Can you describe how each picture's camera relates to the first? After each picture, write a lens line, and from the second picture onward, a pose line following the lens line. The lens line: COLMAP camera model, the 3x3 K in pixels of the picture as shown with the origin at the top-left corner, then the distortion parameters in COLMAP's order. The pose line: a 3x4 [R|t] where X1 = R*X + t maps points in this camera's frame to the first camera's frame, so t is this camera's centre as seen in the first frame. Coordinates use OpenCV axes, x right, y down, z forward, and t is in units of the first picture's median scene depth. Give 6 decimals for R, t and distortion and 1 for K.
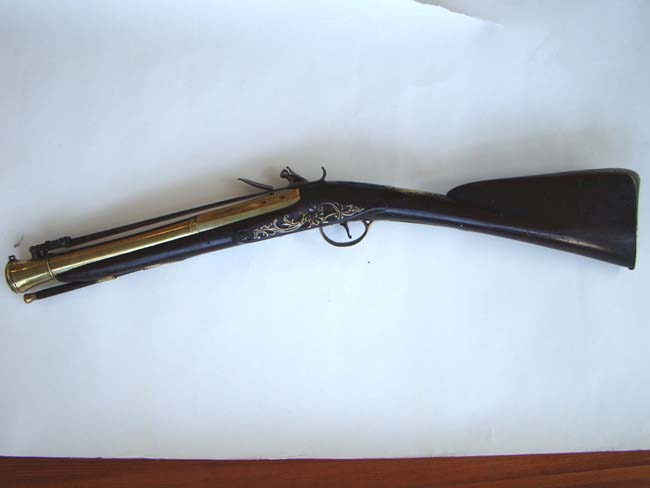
lens RADIAL K [[629.3, 0, 325.0], [0, 629.3, 244.0], [0, 0, 1]] dist [-0.123200, 0.011177]
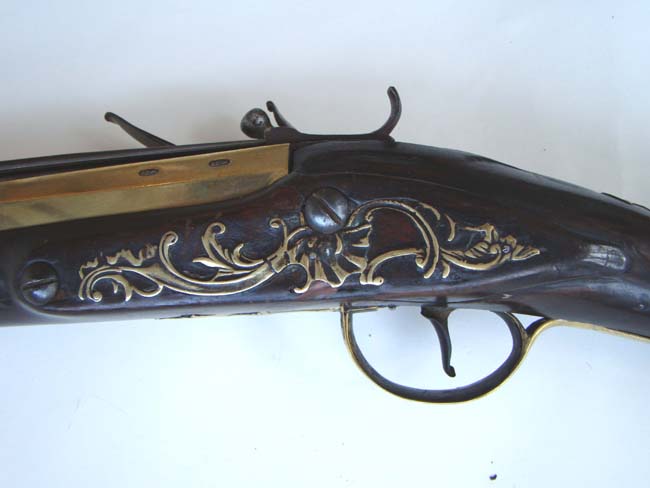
lens RADIAL K [[629.3, 0, 325.0], [0, 629.3, 244.0], [0, 0, 1]] dist [-0.123200, 0.011177]
pose [[0.983531, 0.174832, -0.045839, -0.008224], [-0.180695, 0.945358, -0.271381, 0.019236], [-0.004112, 0.275195, 0.961380, 0.757976]]
